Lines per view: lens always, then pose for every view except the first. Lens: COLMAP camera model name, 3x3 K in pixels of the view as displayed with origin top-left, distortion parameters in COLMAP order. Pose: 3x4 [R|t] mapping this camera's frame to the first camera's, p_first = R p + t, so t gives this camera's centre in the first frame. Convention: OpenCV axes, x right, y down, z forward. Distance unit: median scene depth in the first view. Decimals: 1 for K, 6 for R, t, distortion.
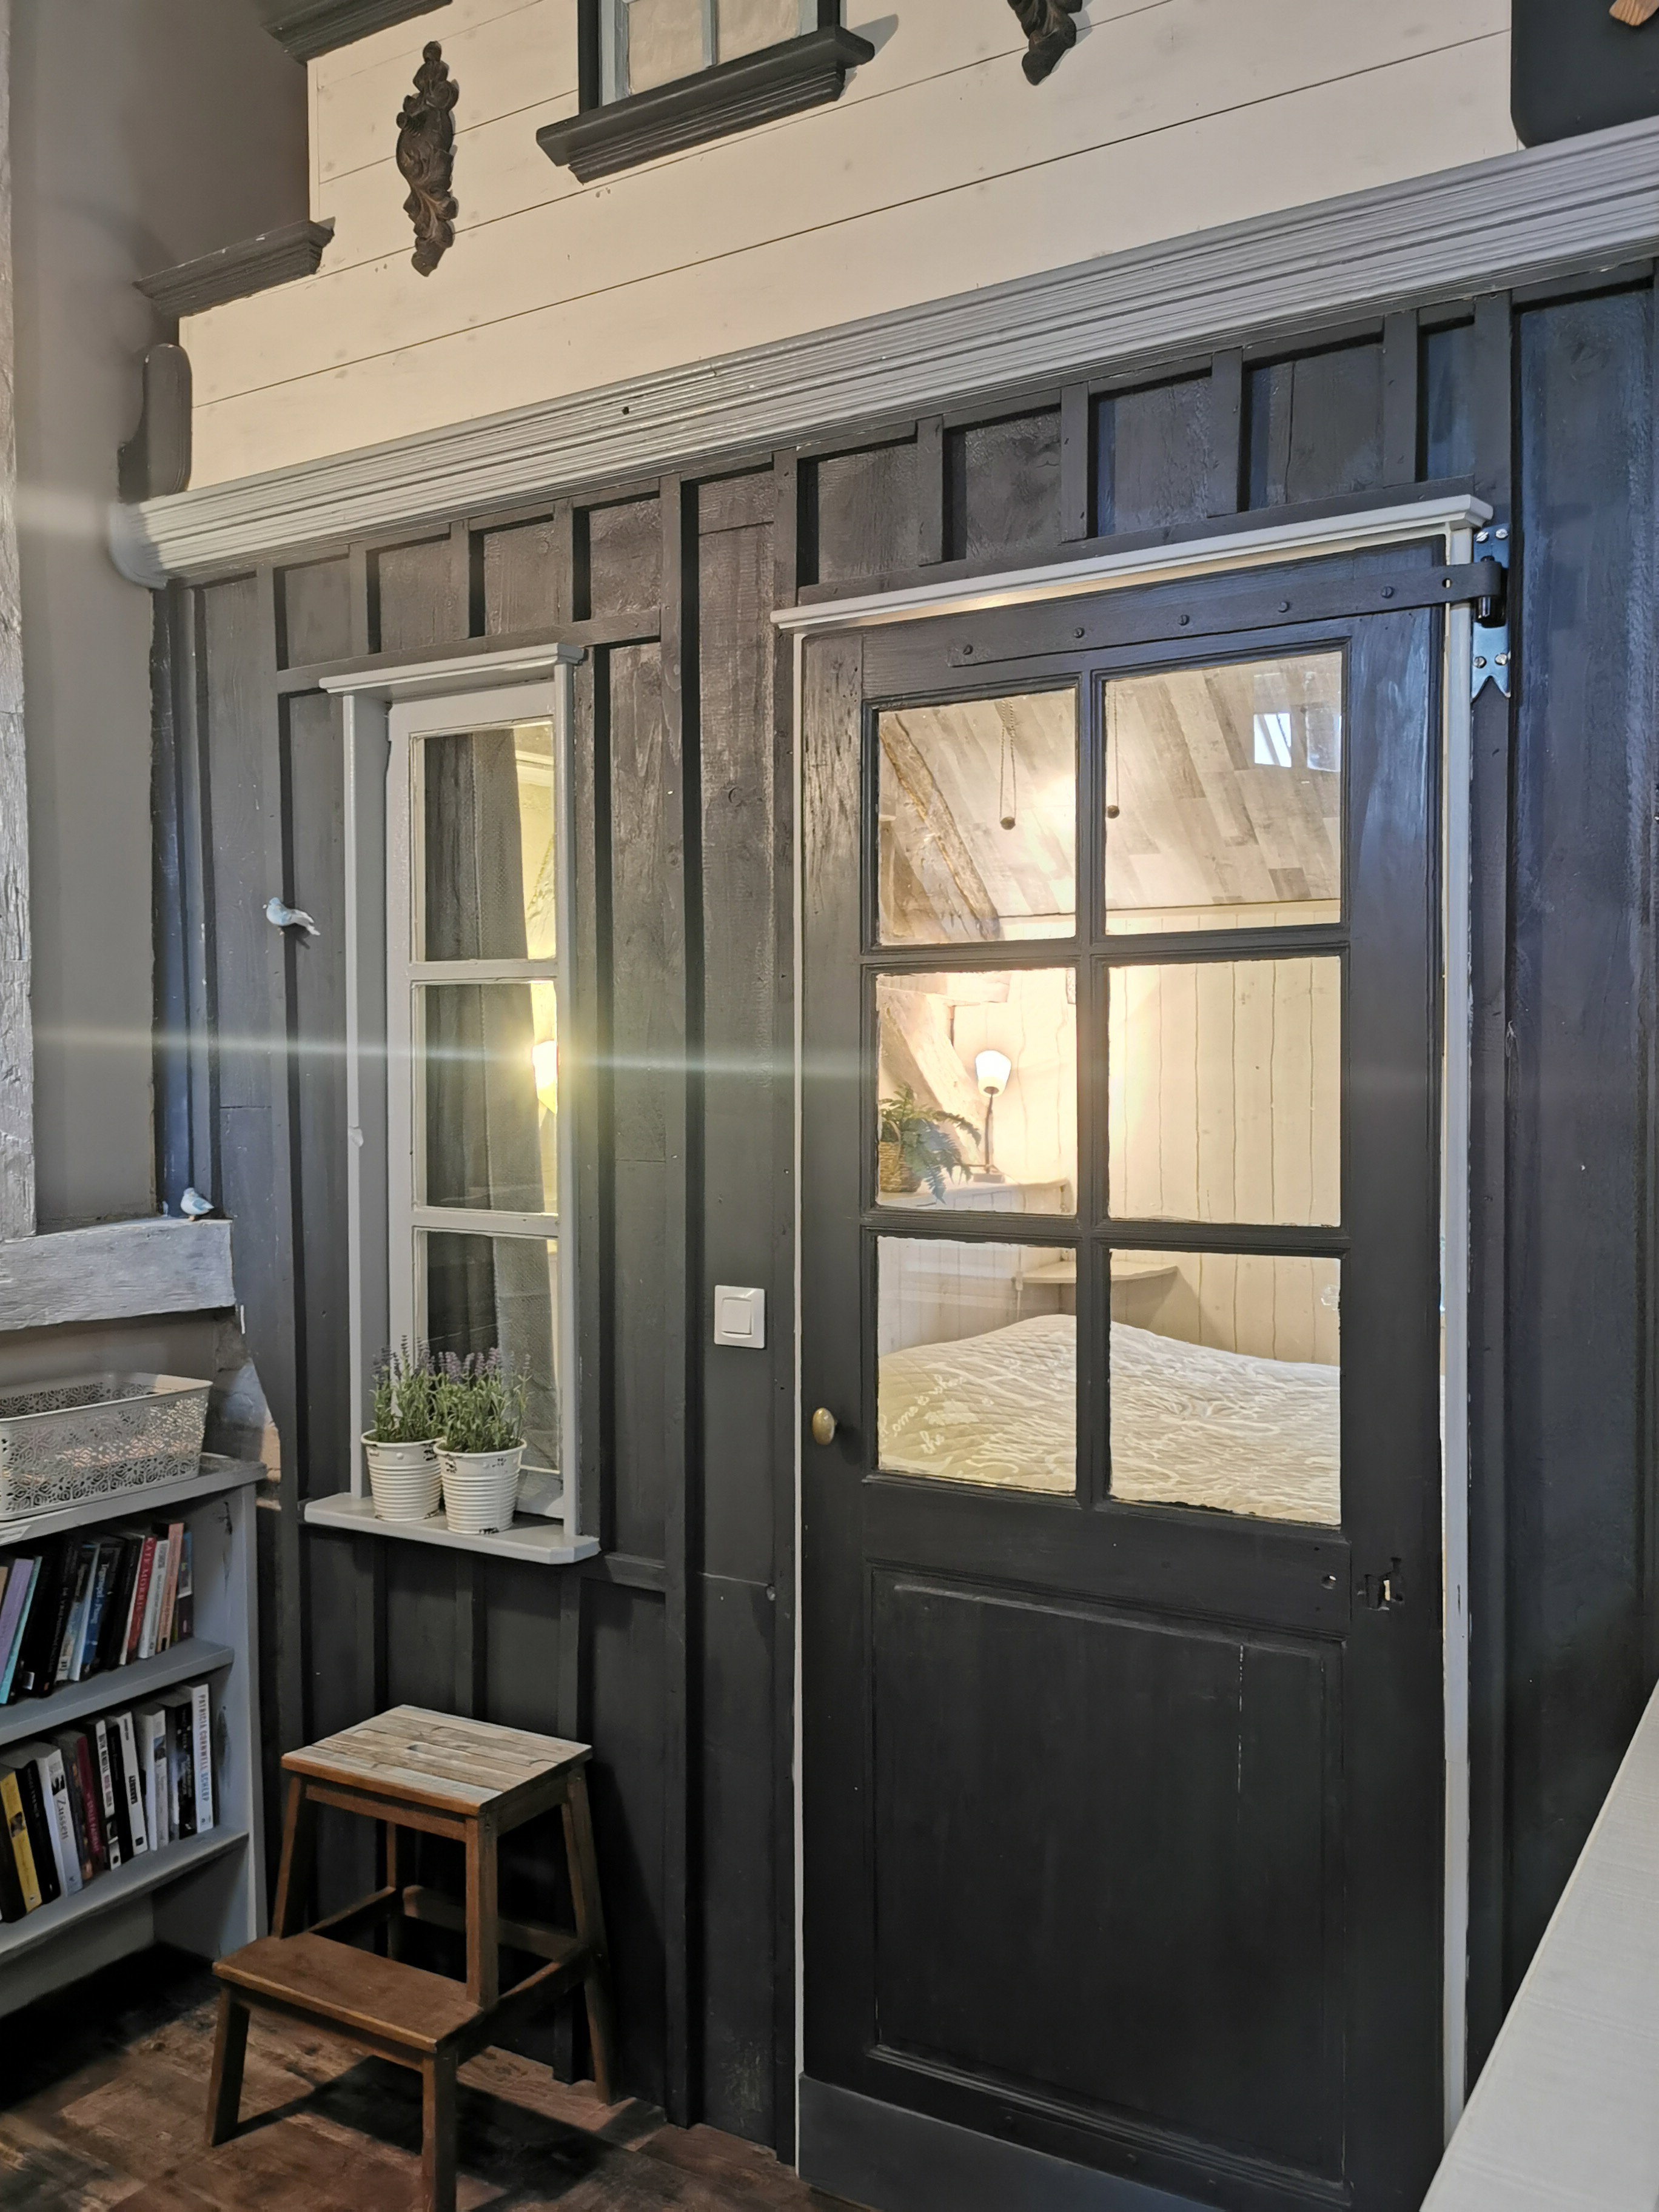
lens RADIAL K [[1737.5, 0, 818.9], [0, 1737.5, 1094.2], [0, 0, 1]] dist [0.018687, -0.019484]
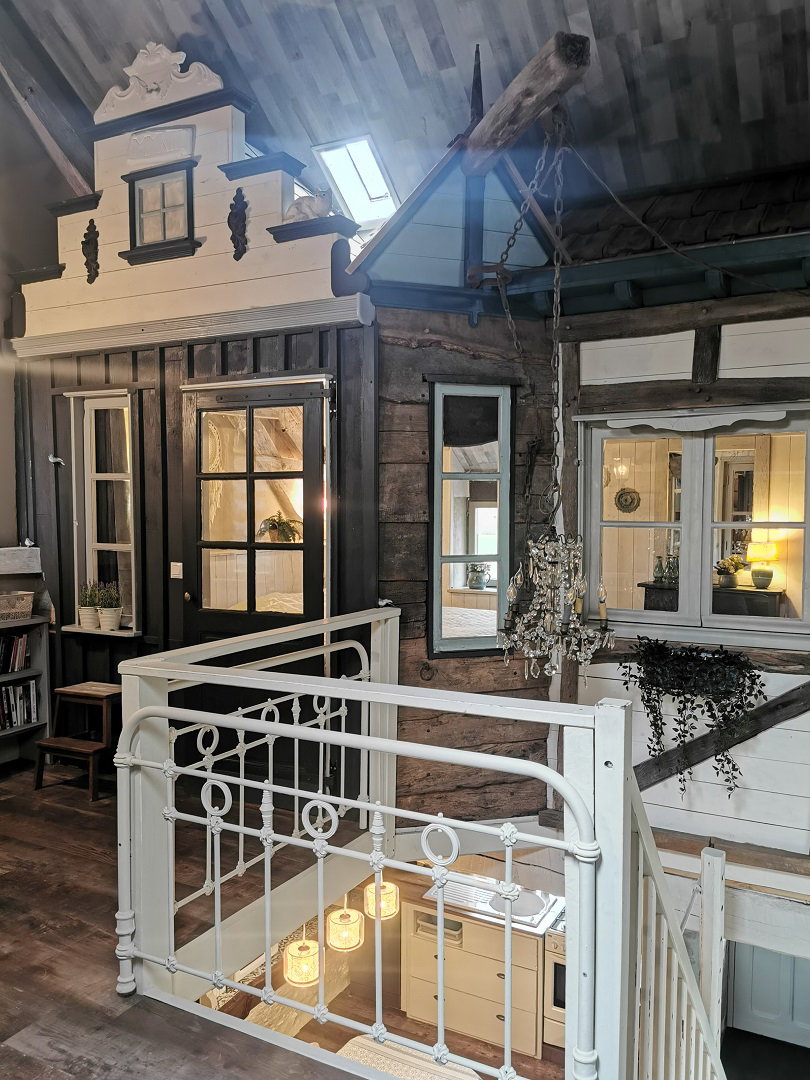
lens RADIAL K [[848.3, 0, 411.7], [0, 848.3, 548.0], [0, 0, 1]] dist [0.018687, -0.019484]
pose [[0.997870, 0.002549, 0.065190, 0.317053], [-0.004970, 0.999303, 0.037006, 0.008512], [-0.065051, -0.037252, 0.997186, -0.804028]]
